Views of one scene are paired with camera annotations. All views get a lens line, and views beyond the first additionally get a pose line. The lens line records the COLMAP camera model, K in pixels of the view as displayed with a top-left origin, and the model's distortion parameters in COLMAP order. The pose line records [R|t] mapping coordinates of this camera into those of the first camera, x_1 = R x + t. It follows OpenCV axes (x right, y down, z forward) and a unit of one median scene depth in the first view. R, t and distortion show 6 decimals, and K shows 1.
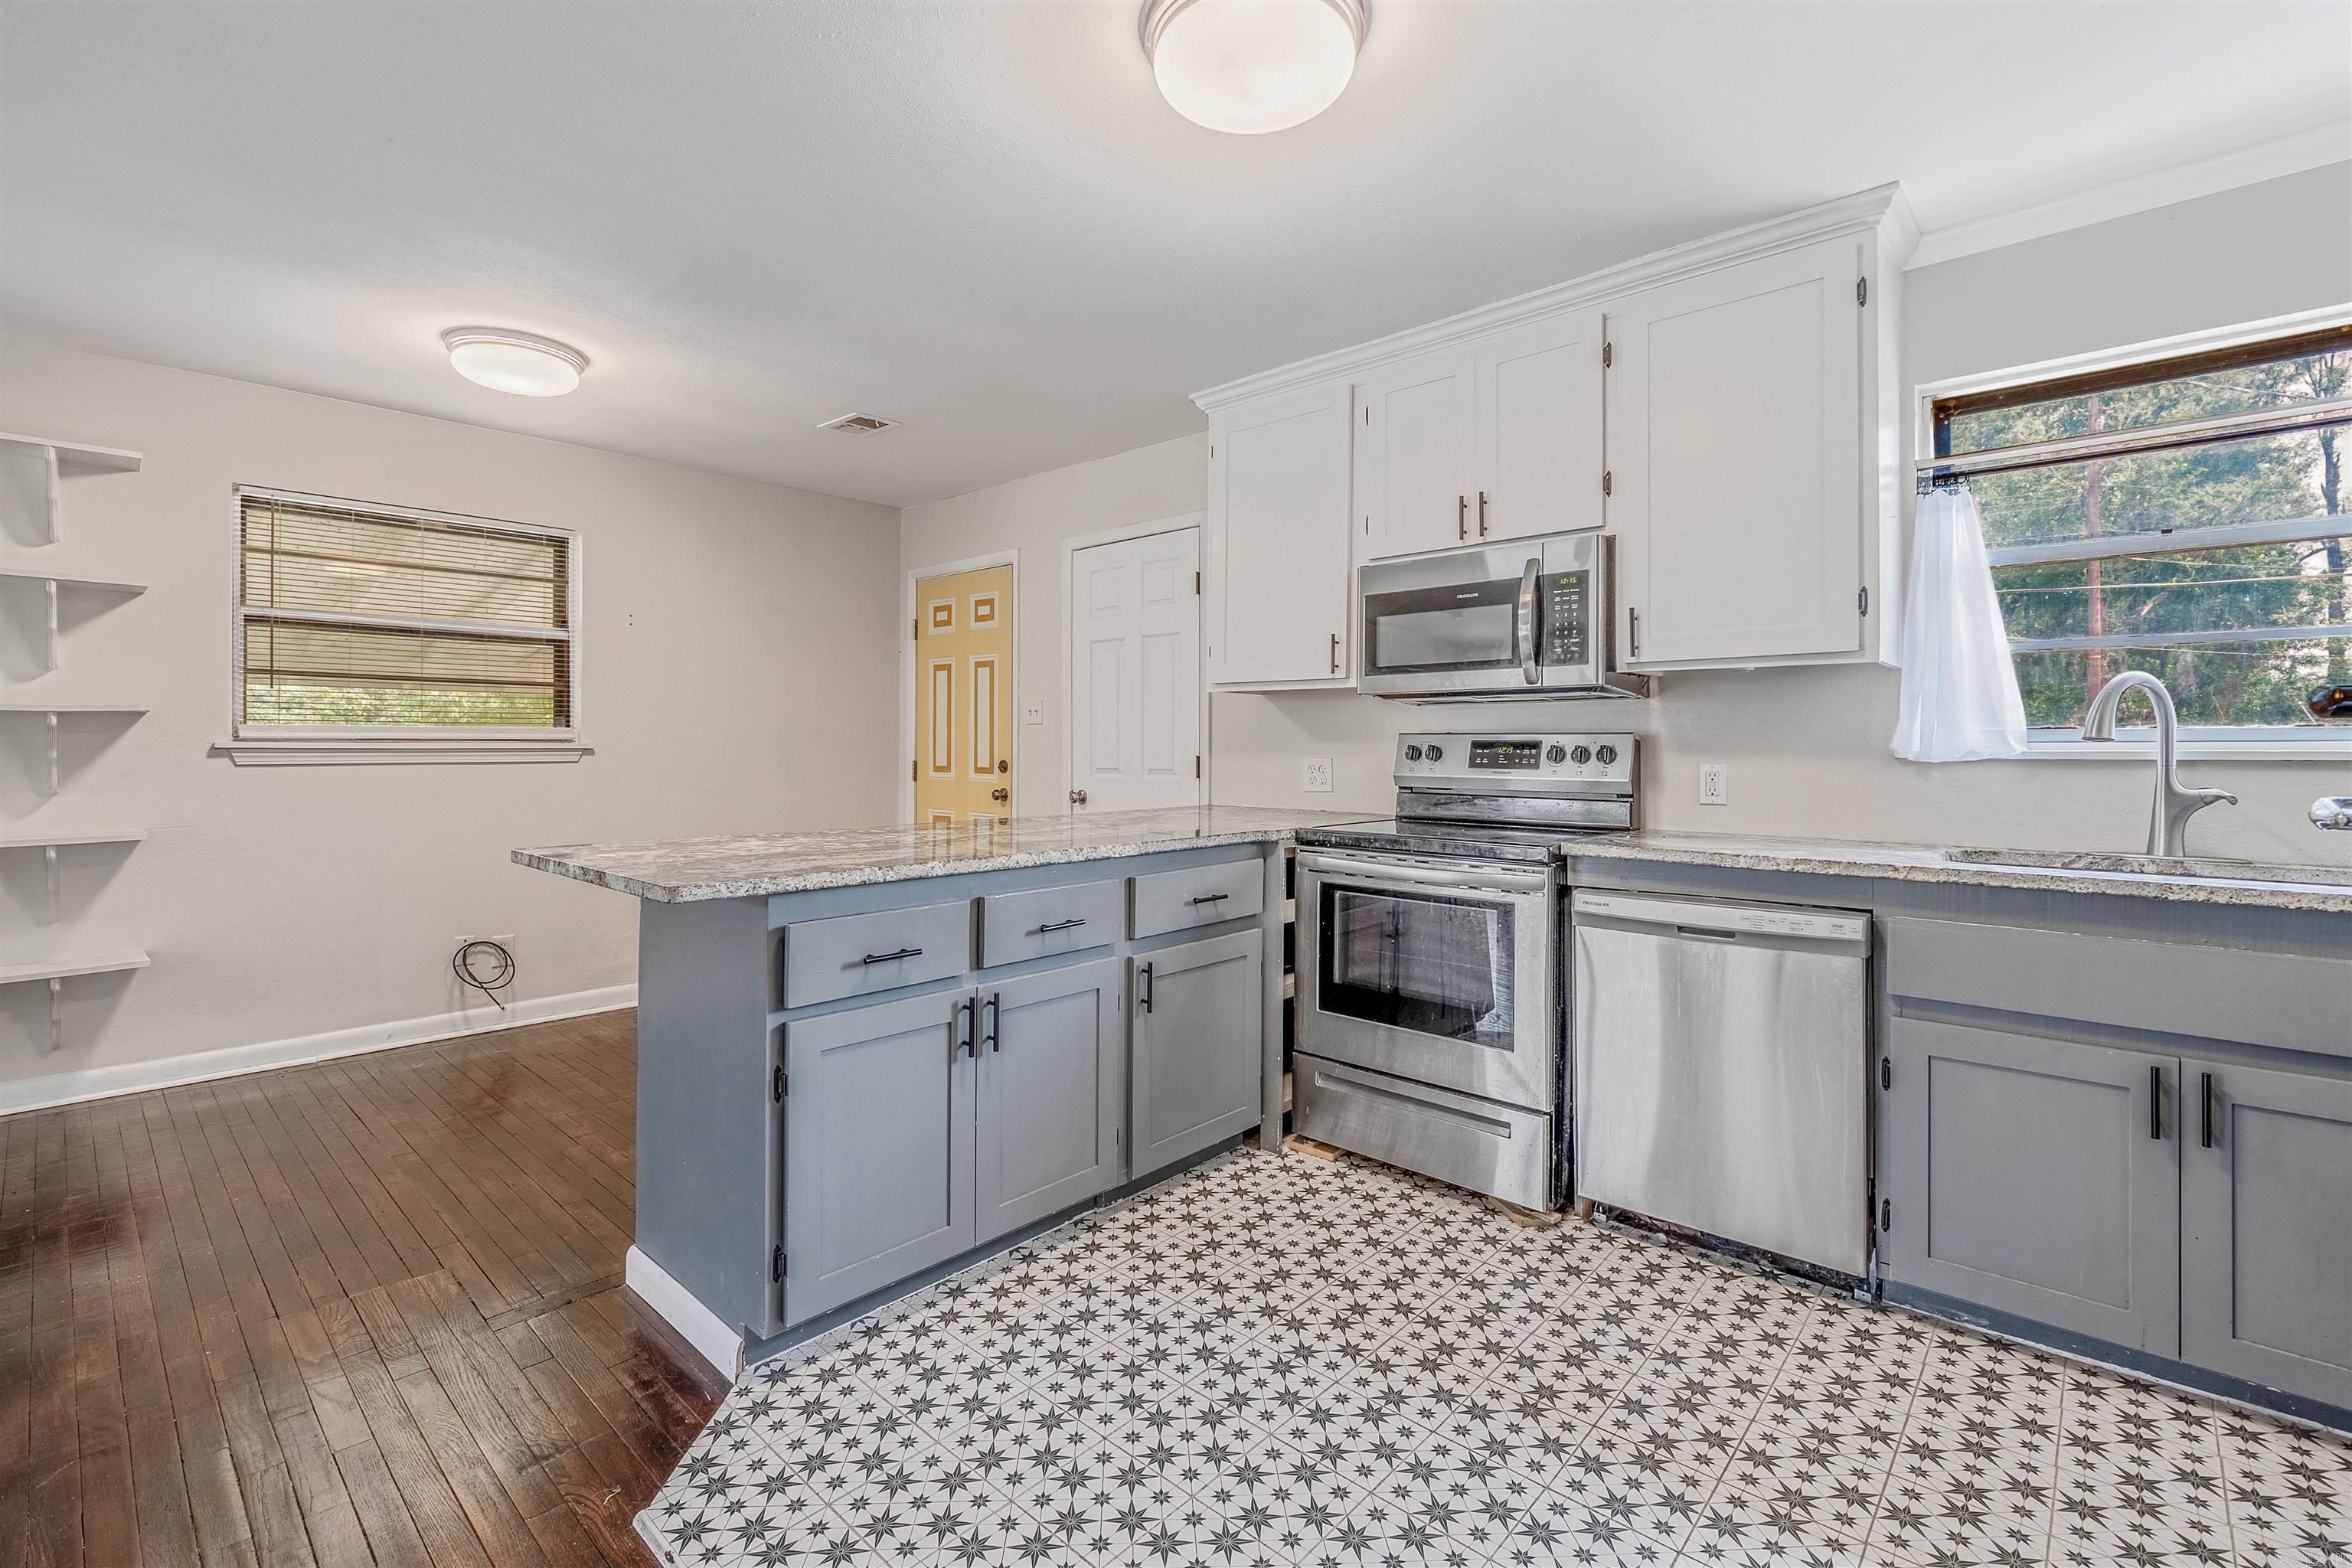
lens RADIAL K [[1030.2, 0, 1172.2], [0, 1030.2, 745.4], [0, 0, 1]] dist [-0.007752, 0.000493]
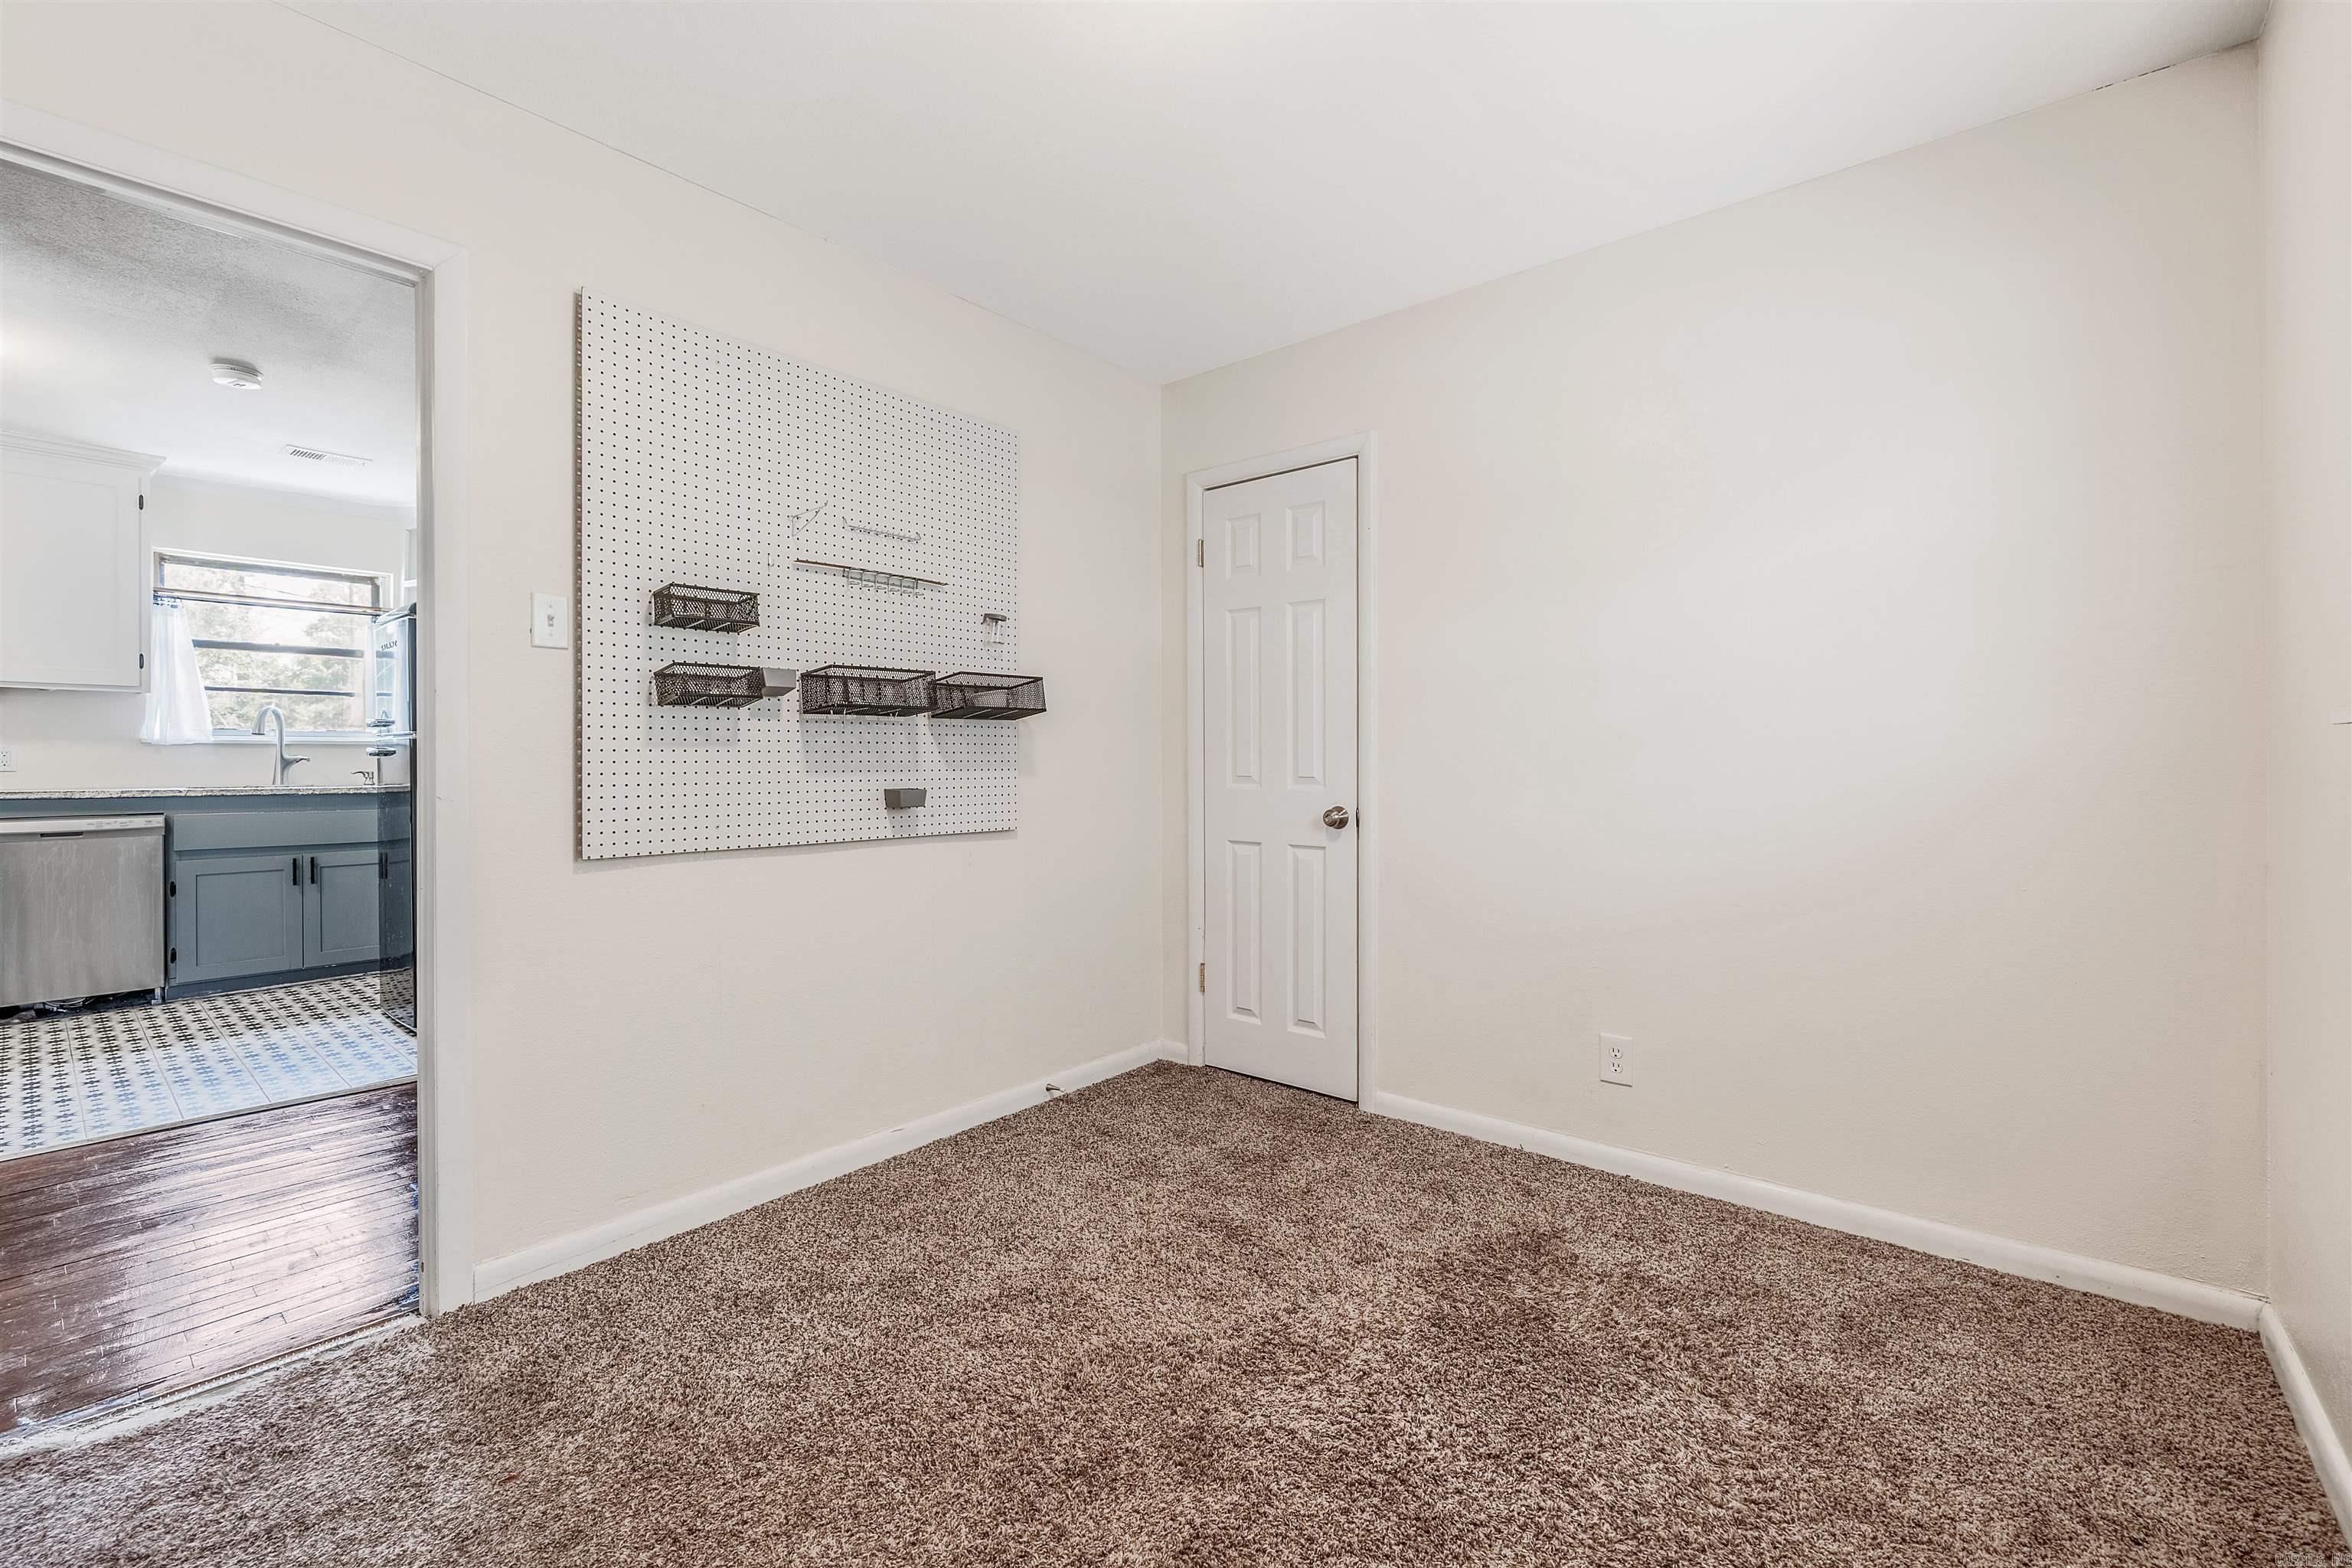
lens RADIAL K [[998.3, 0, 1169.6], [0, 998.3, 760.6], [0, 0, 1]] dist [-0.009135, 0.000693]
pose [[-0.040592, -0.003802, 0.999169, -1.052987], [-0.005150, 0.999980, 0.003596, 0.026413], [-0.999163, -0.005000, -0.040611, -0.718305]]
